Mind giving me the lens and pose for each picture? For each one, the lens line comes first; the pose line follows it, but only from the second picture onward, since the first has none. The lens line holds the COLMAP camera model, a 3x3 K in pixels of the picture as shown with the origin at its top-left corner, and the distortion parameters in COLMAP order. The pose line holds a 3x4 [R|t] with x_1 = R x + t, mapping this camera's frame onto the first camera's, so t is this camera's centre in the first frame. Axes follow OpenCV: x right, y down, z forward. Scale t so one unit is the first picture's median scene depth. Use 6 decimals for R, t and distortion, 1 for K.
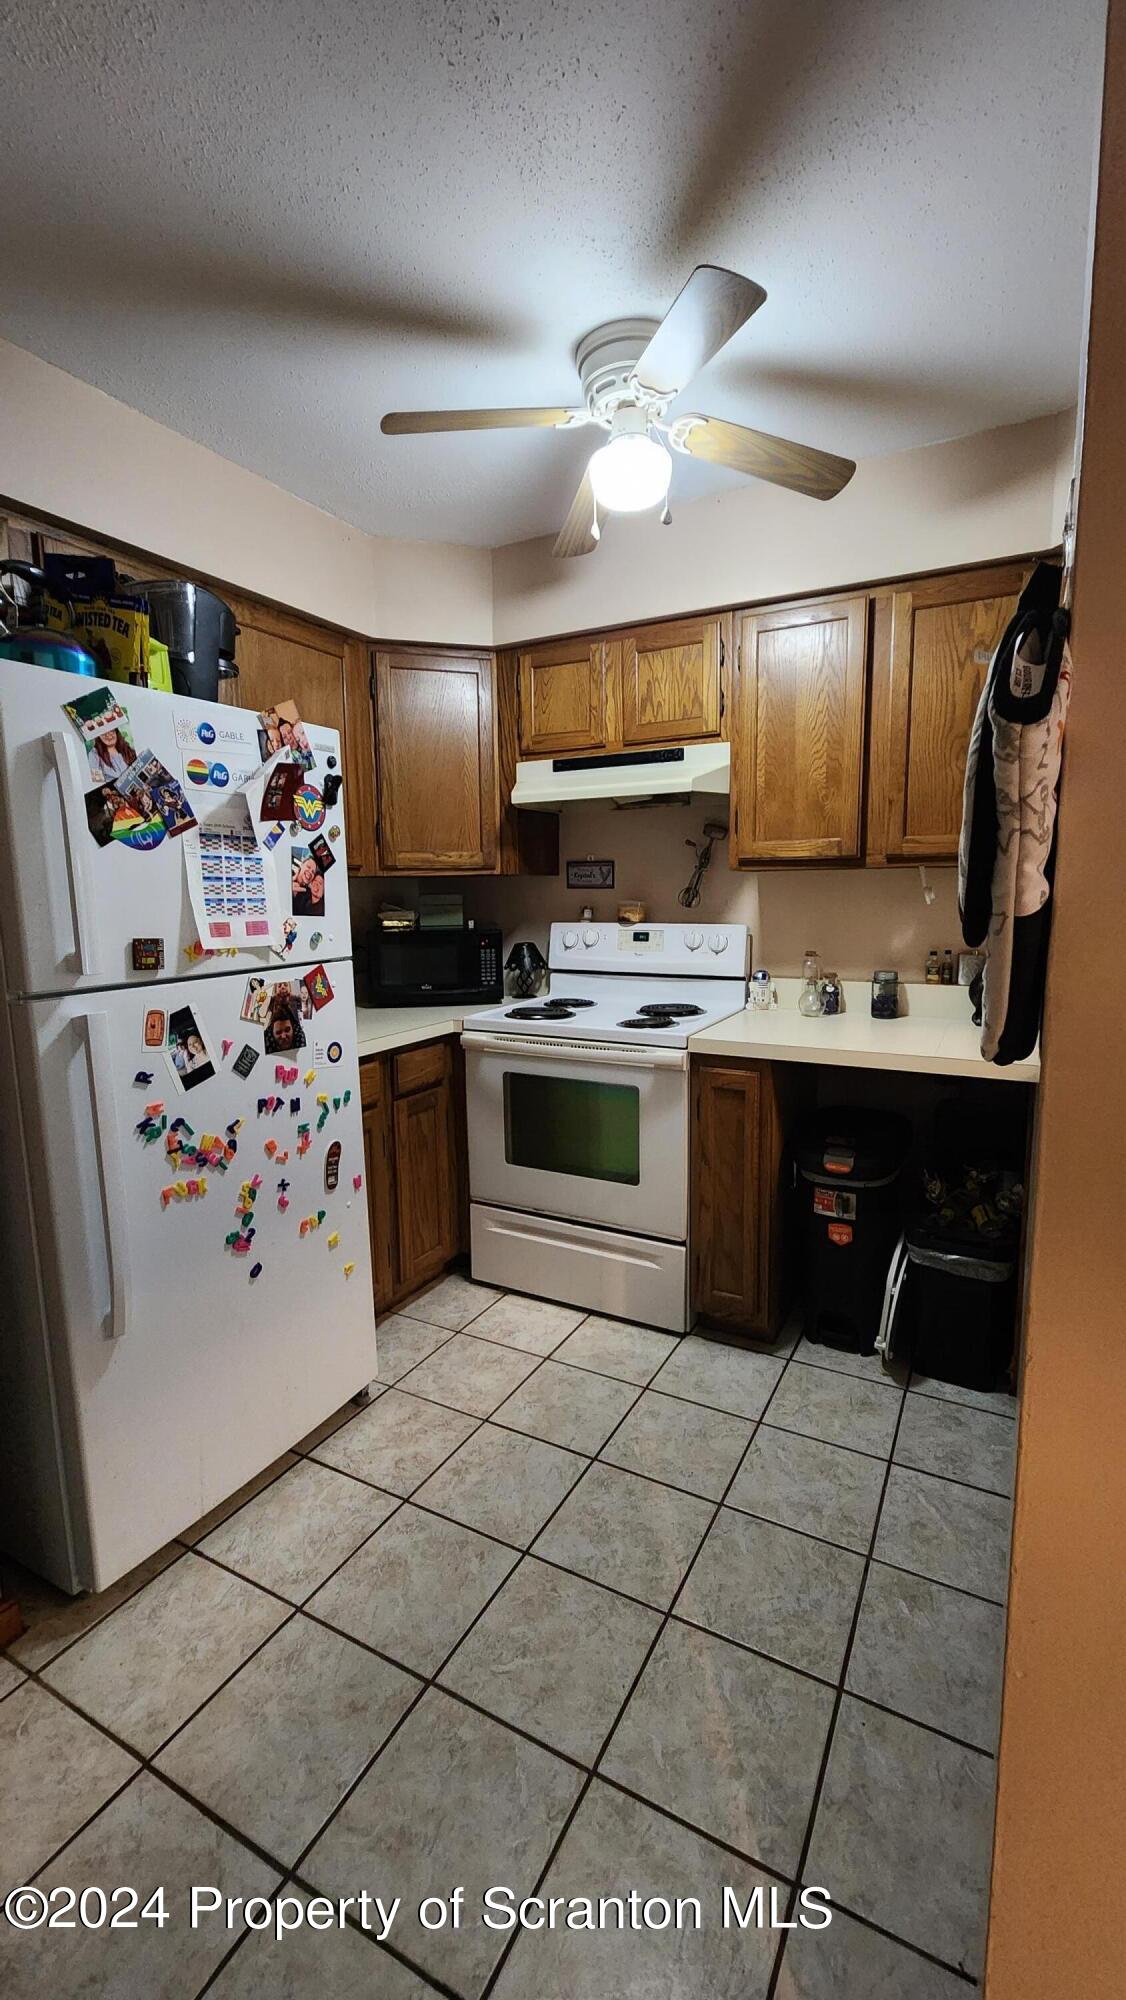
lens RADIAL K [[823.5, 0, 563.0], [0, 823.5, 1000.0], [0, 0, 1]] dist [-0.000425, 0.000010]
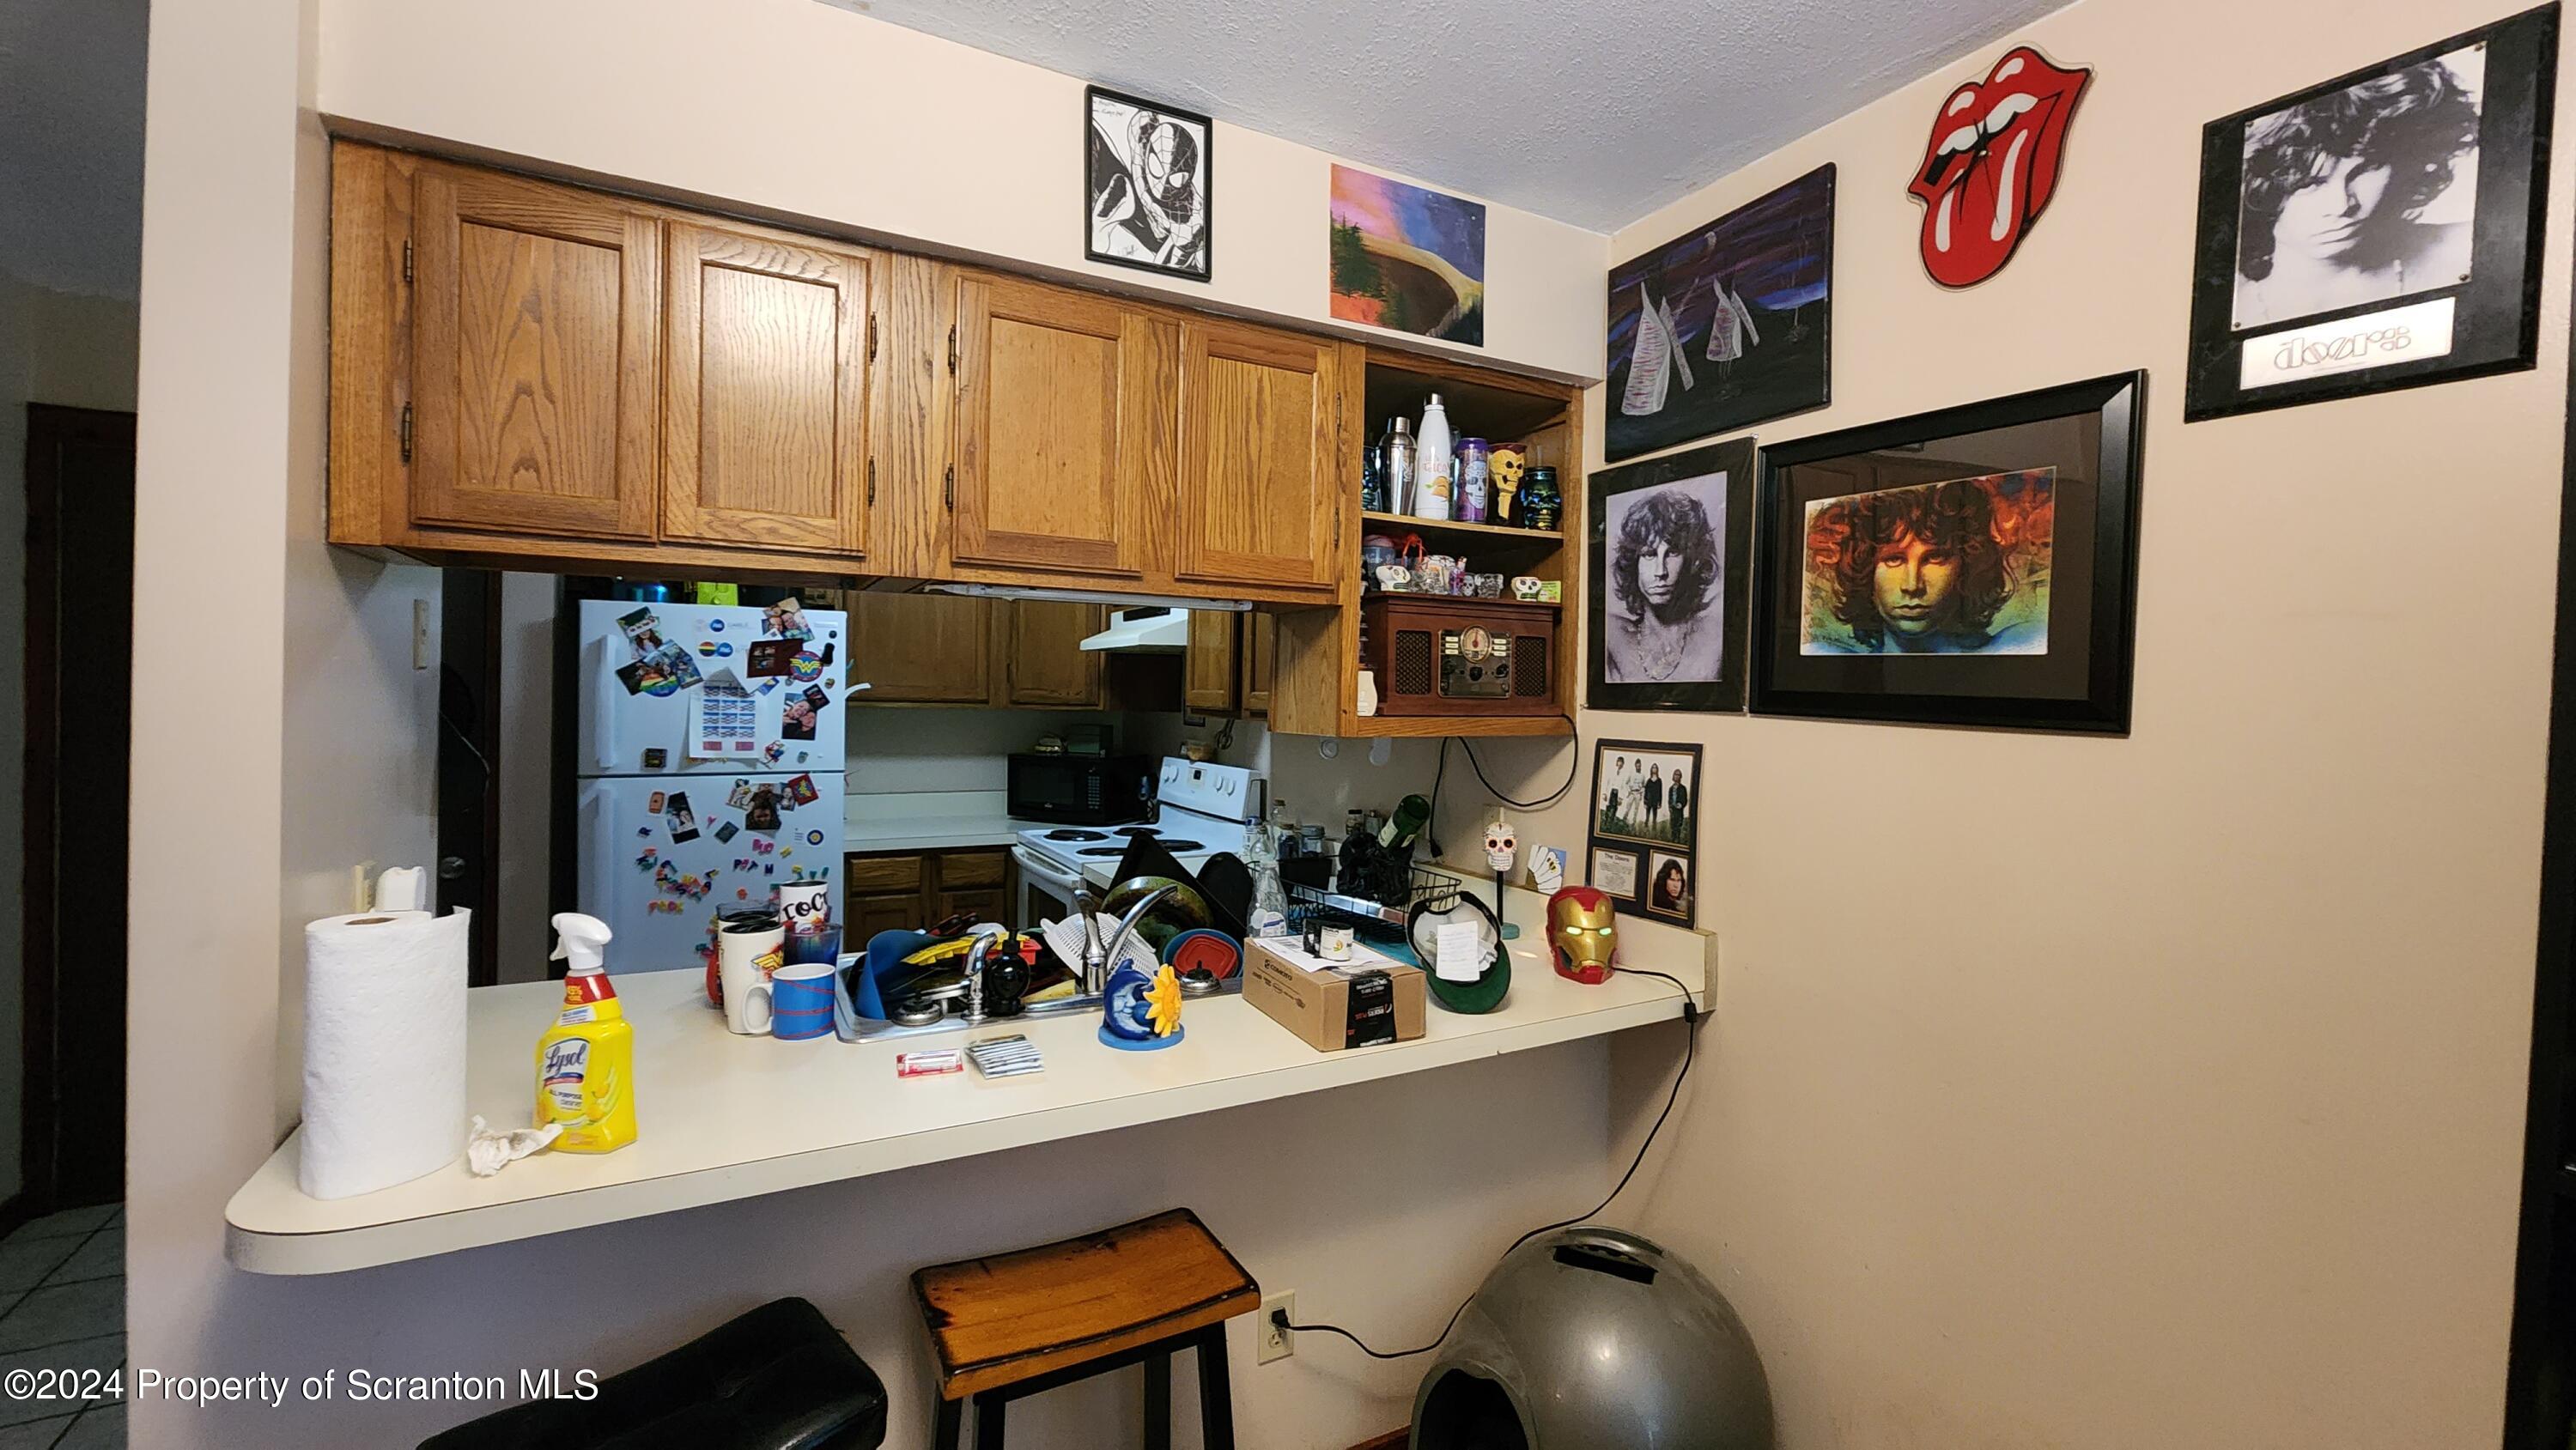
lens RADIAL K [[1060.6, 0, 1271.4], [0, 1060.6, 711.5], [0, 0, 1]] dist [-0.000425, 0.000010]
pose [[0.833881, 0.037450, -0.550672, 1.490988], [-0.104668, 0.990321, -0.091149, -0.071933], [0.541929, 0.133645, 0.829730, -0.111163]]
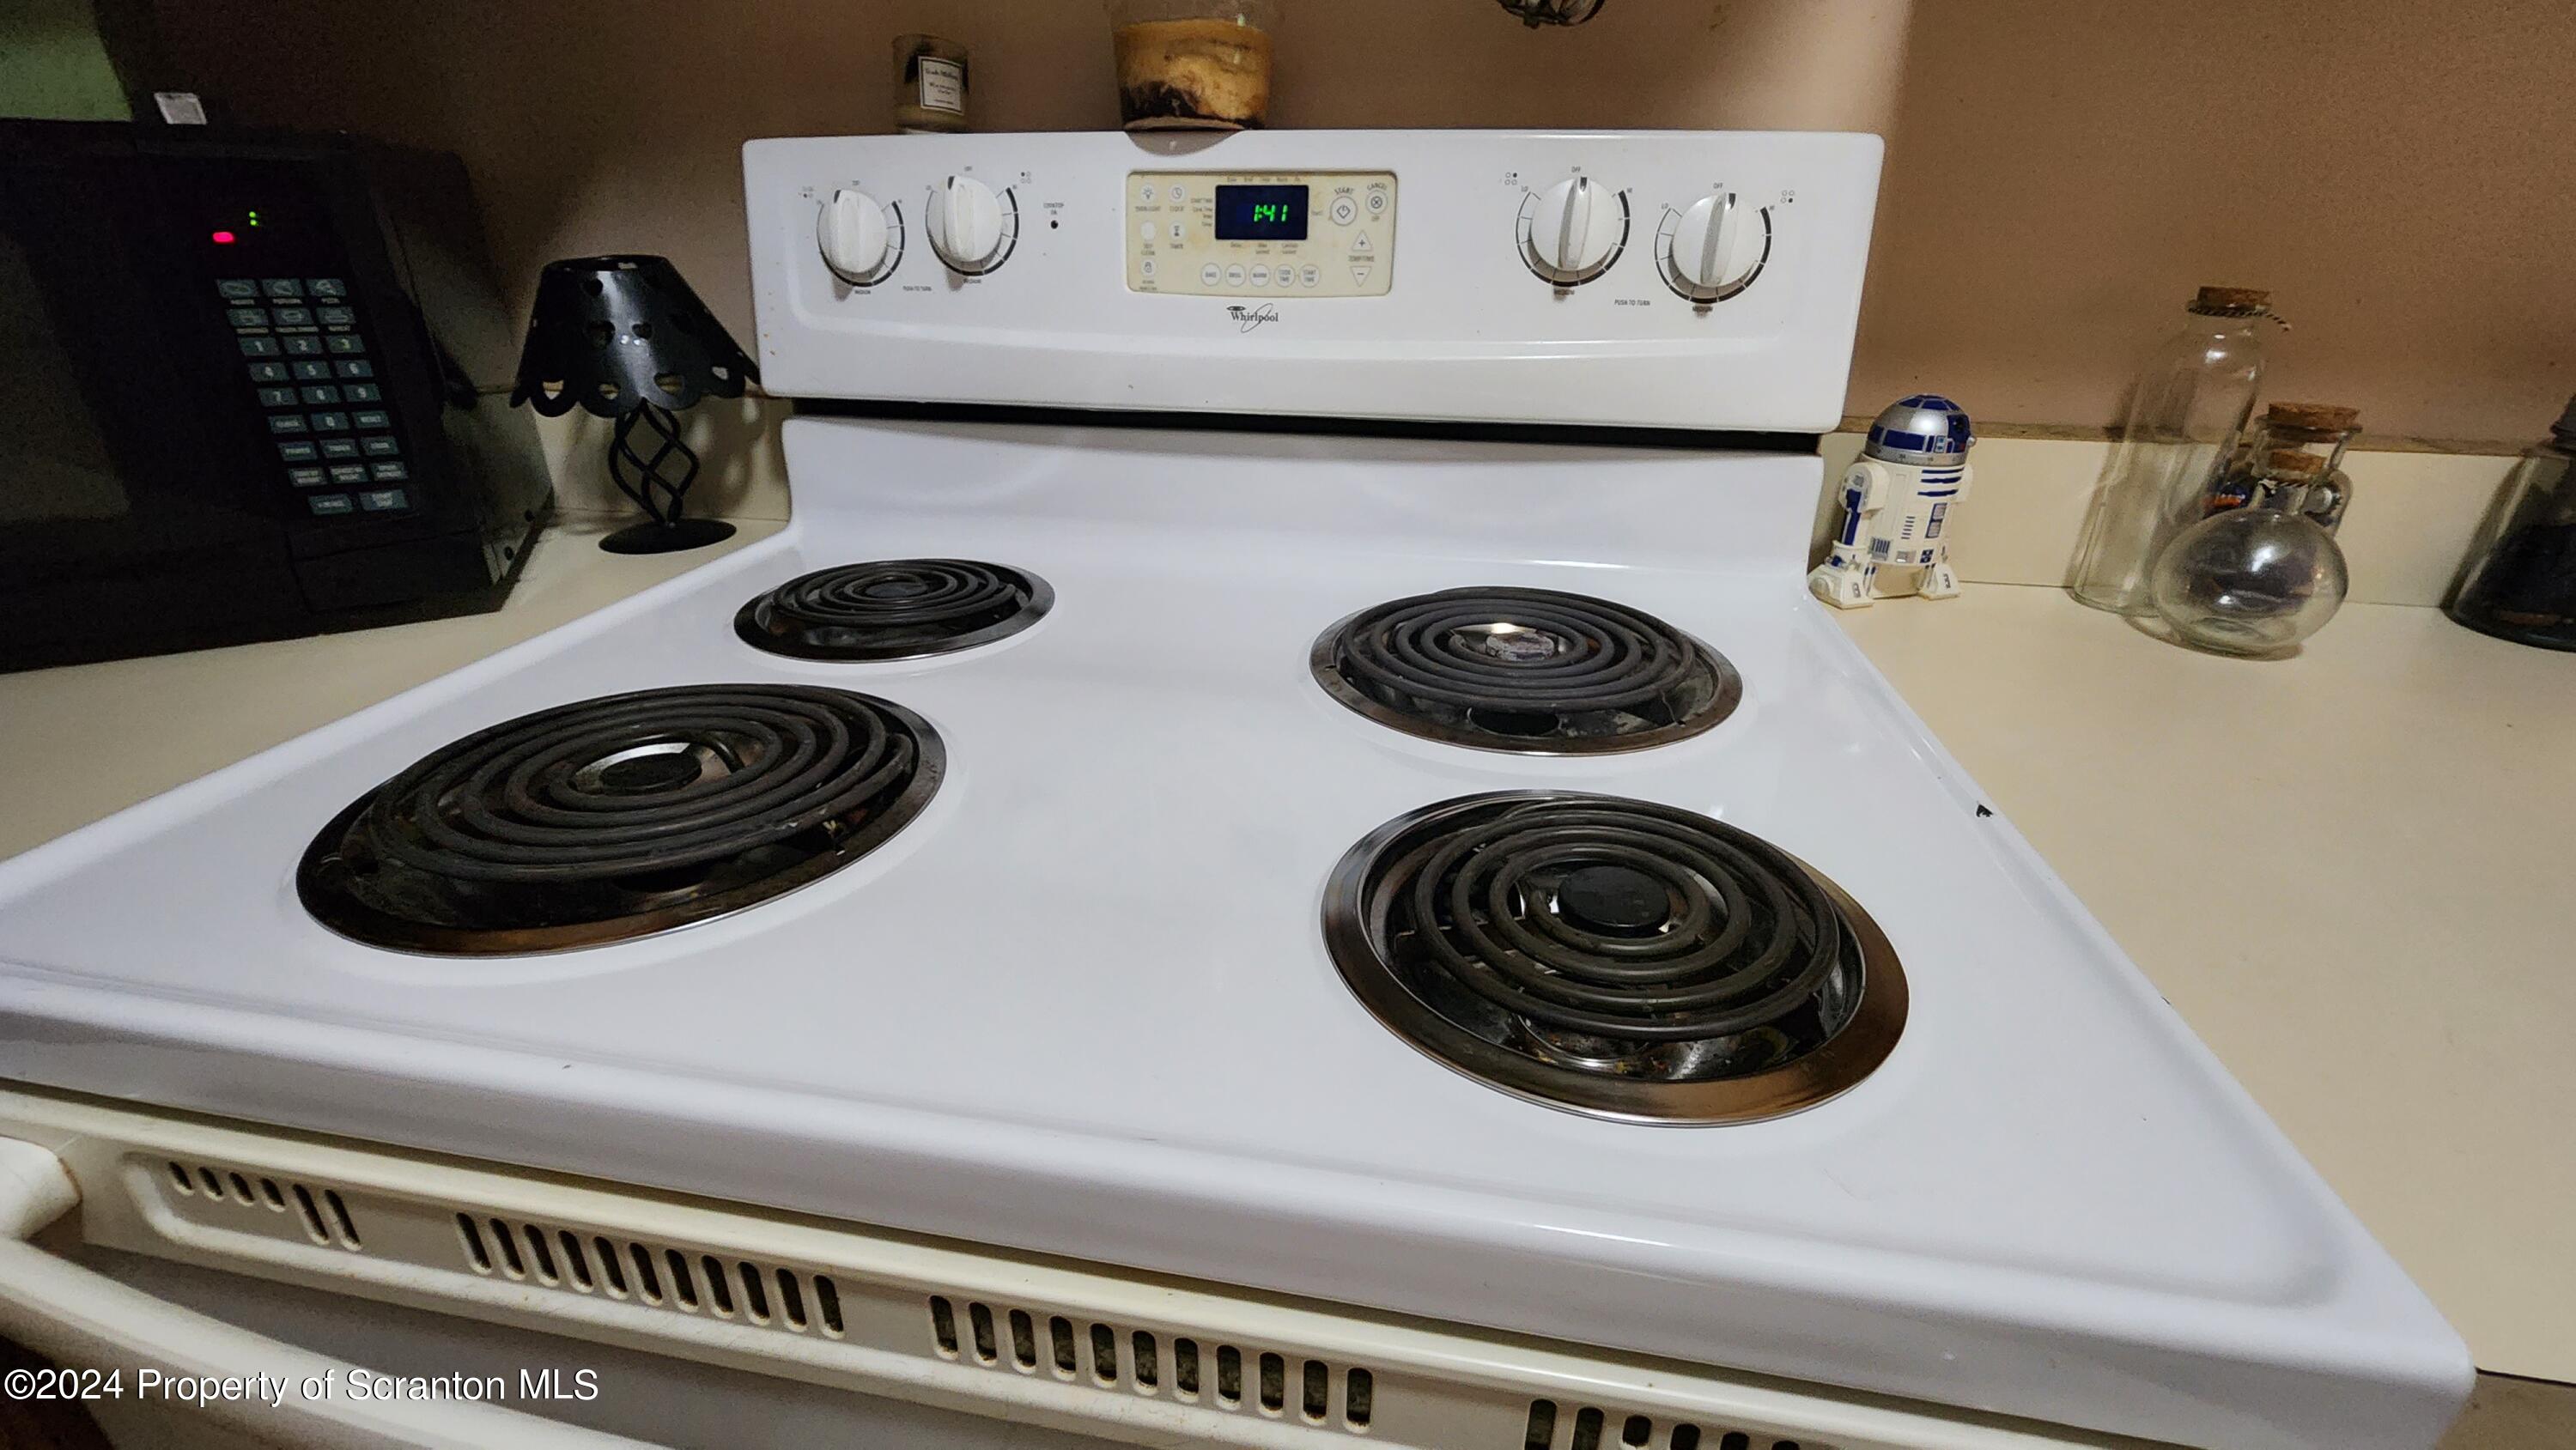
lens RADIAL K [[1060.6, 0, 1271.4], [0, 1060.6, 711.5], [0, 0, 1]] dist [-0.000425, 0.000010]
pose [[0.946477, -0.113788, 0.302049, 0.021665], [0.021829, 0.956222, 0.291826, -0.064569], [-0.322032, -0.269613, 0.907526, 1.246607]]
